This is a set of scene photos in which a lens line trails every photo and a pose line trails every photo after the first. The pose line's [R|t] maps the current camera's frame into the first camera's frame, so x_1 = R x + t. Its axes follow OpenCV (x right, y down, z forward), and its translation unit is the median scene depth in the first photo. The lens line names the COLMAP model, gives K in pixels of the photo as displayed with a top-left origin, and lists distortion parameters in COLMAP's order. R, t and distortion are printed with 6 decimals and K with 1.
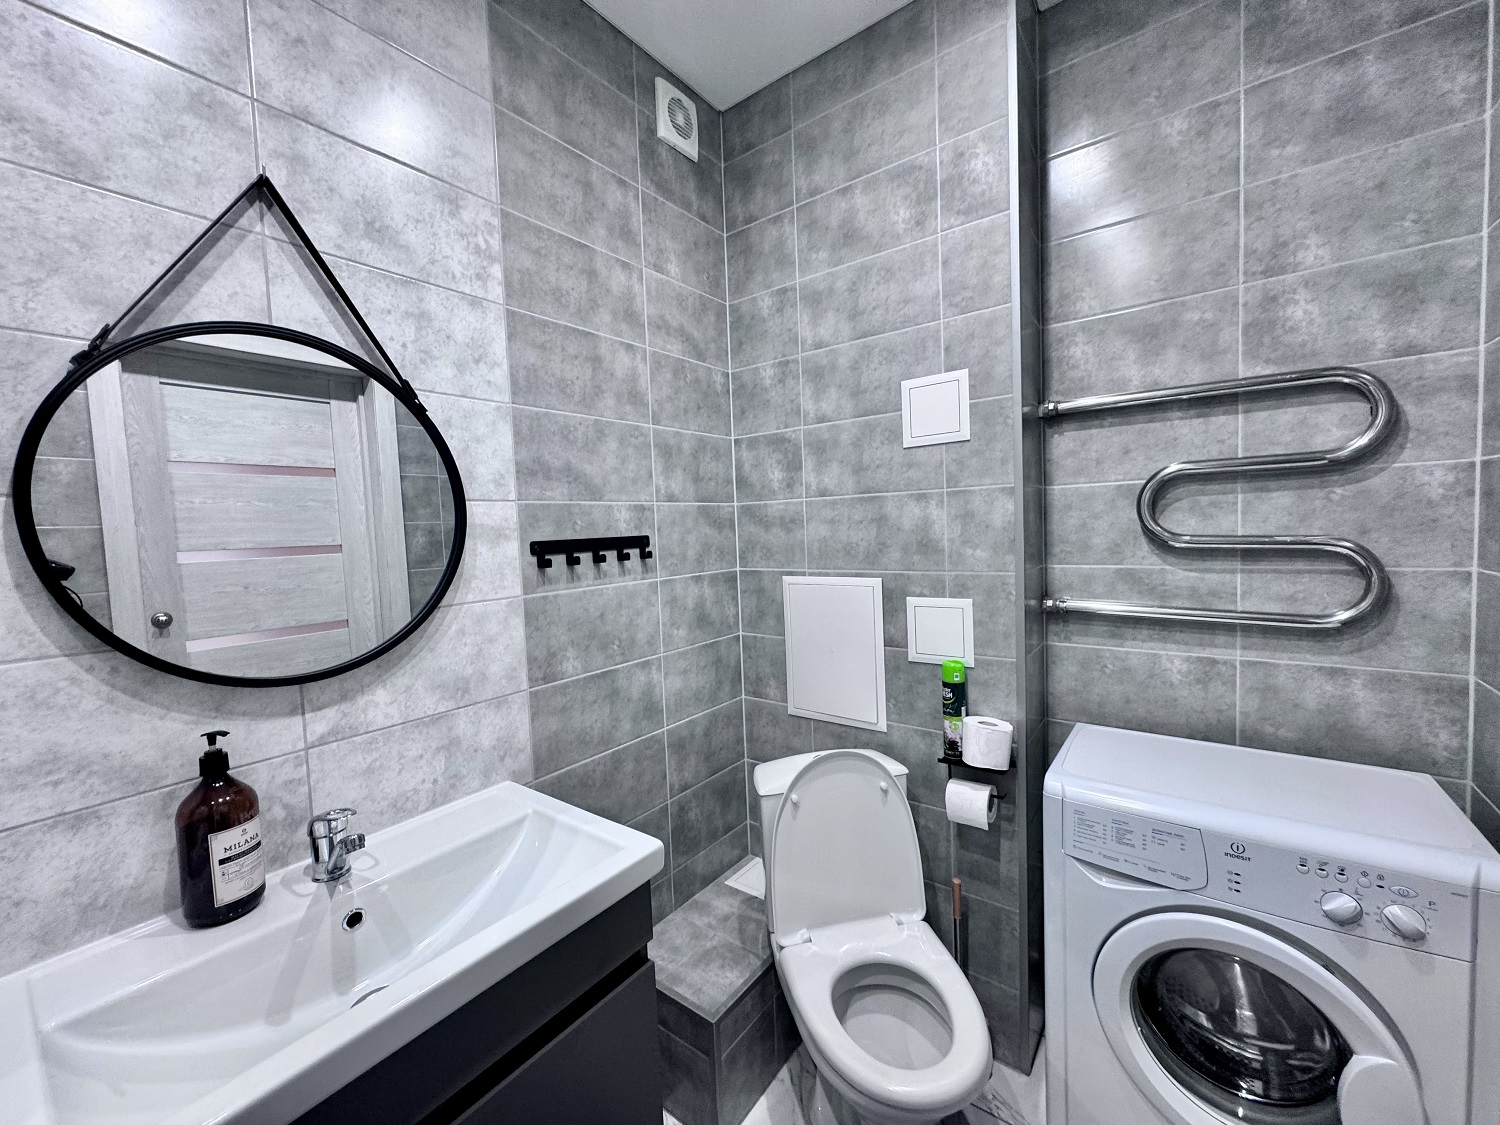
lens RADIAL K [[606.4, 0, 759.1], [0, 606.4, 566.4], [0, 0, 1]] dist [0.005822, 0.000242]
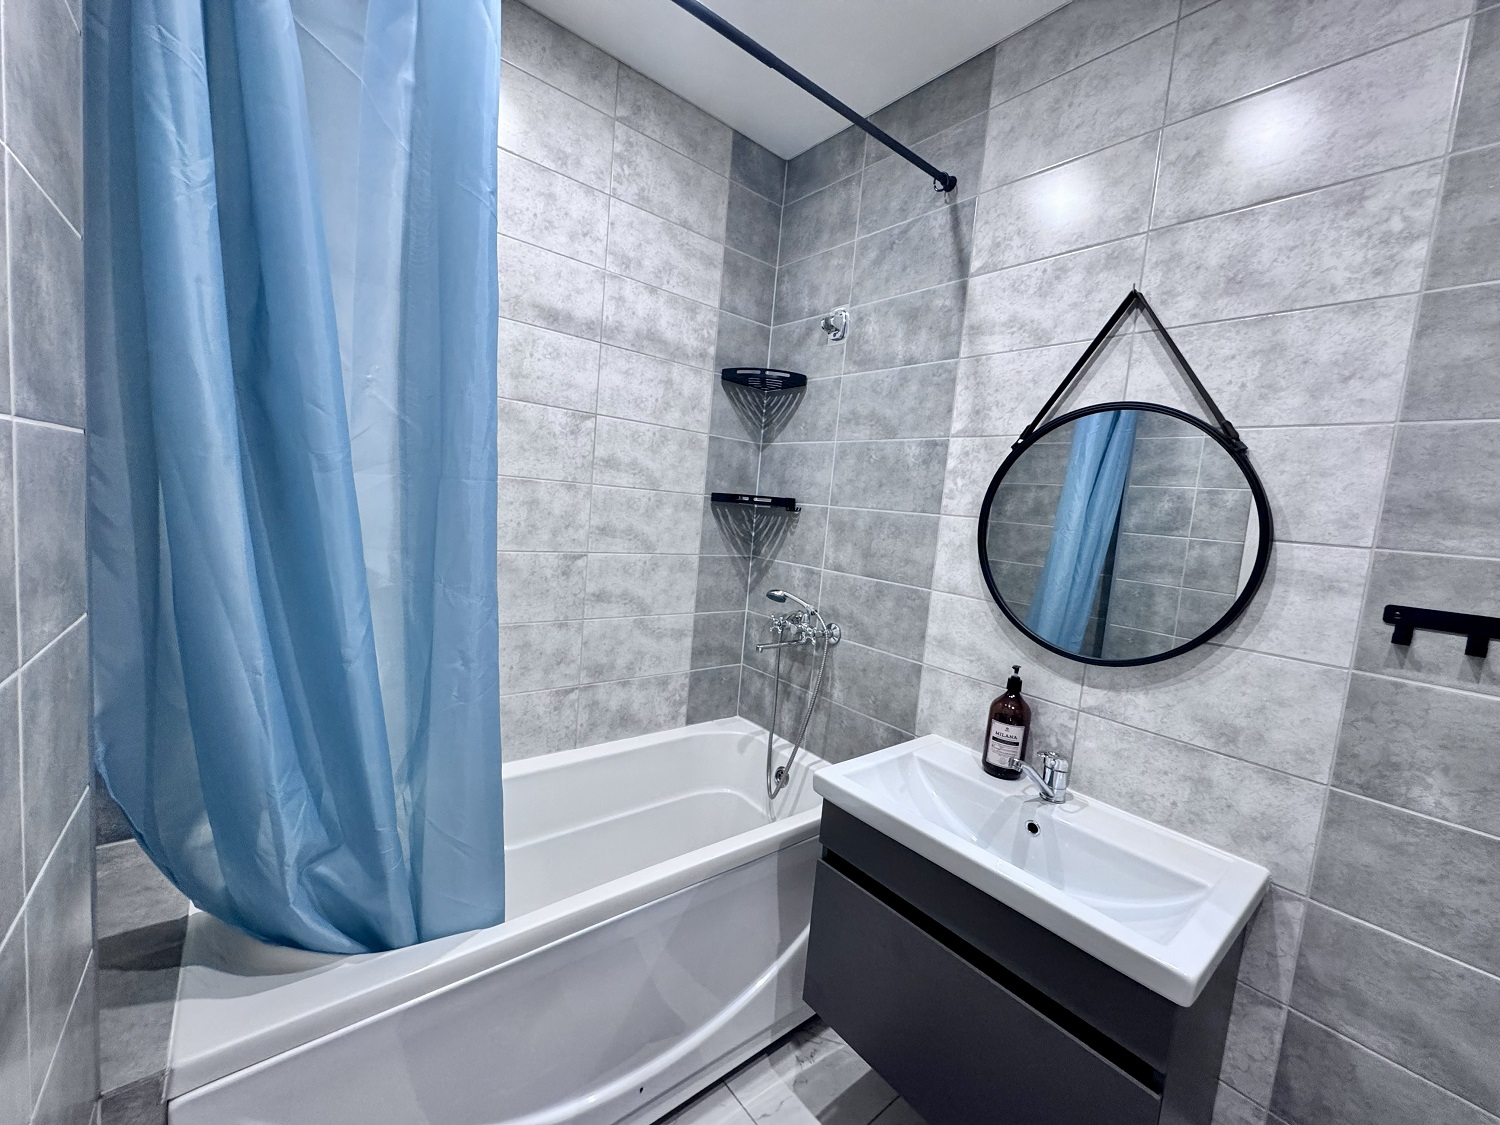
lens RADIAL K [[606.4, 0, 759.1], [0, 606.4, 566.4], [0, 0, 1]] dist [0.005822, 0.000242]
pose [[-0.233580, 0.122501, -0.964590, 0.564212], [-0.140096, 0.977441, 0.158058, -0.104841], [0.962192, 0.172055, -0.211149, 0.442377]]
